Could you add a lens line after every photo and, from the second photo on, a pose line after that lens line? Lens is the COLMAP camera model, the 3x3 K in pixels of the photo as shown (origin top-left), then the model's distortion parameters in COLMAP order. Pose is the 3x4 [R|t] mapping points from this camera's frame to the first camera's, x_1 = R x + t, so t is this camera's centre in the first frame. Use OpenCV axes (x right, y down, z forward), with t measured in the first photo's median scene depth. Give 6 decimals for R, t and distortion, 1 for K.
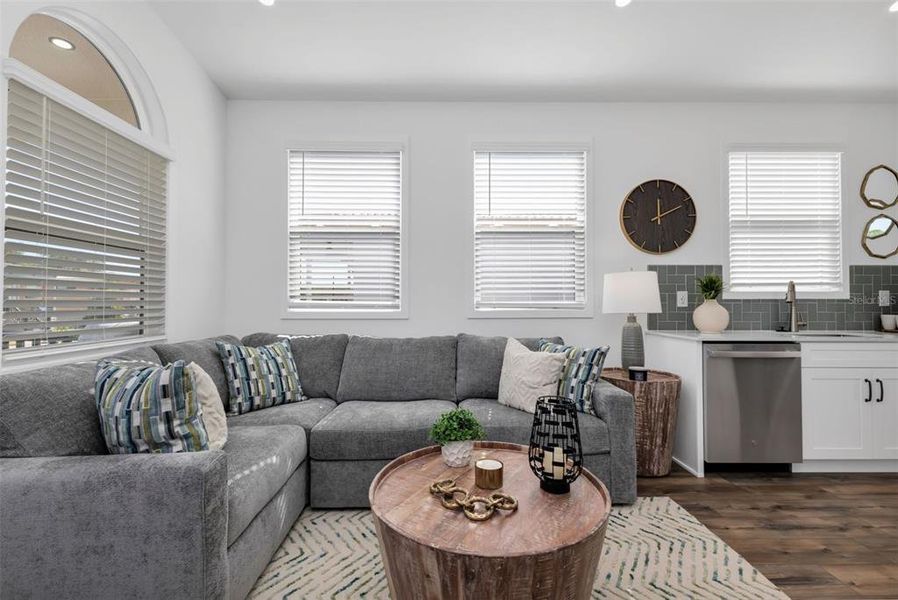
lens RADIAL K [[387.6, 0, 448.7], [0, 387.6, 298.4], [0, 0, 1]] dist [0.001049, -0.000061]
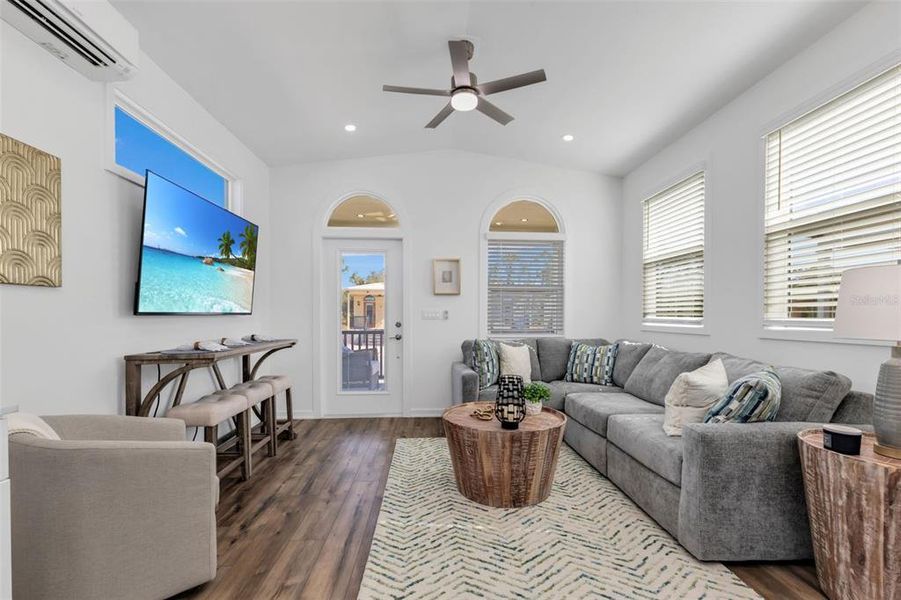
lens RADIAL K [[397.6, 0, 453.8], [0, 397.6, 316.7], [0, 0, 1]] dist [0.013273, -0.000089]
pose [[0.042356, 0.001640, -0.999101, 1.057144], [0.008009, 0.999966, 0.001981, -0.003385], [0.999070, -0.008086, 0.042342, 0.349959]]
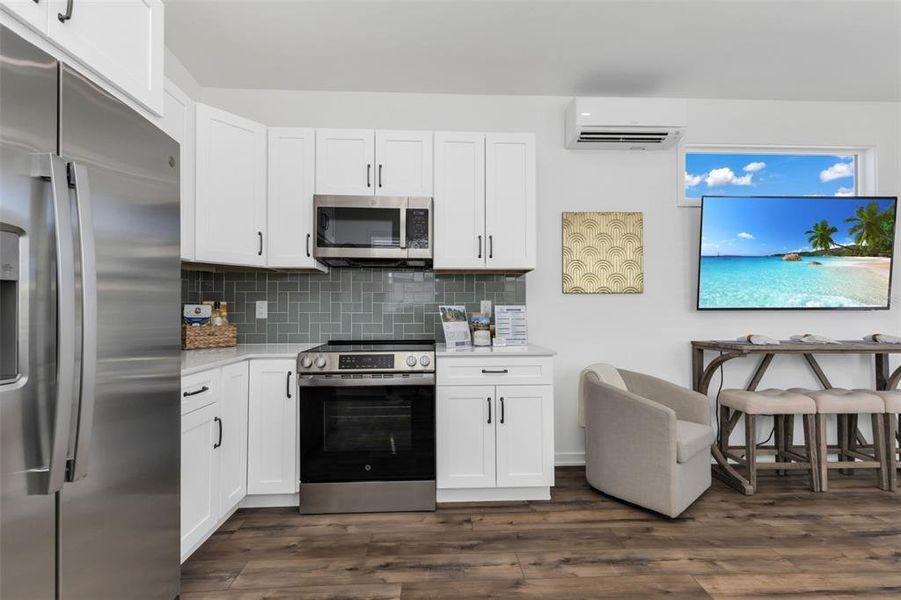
lens RADIAL K [[387.9, 0, 453.0], [0, 387.9, 303.8], [0, 0, 1]] dist [0.013547, -0.004983]
pose [[-0.999744, -0.002580, -0.022485, 0.870678], [-0.001946, 0.999601, -0.028177, 0.003359], [0.022548, -0.028126, -0.999350, 0.774927]]
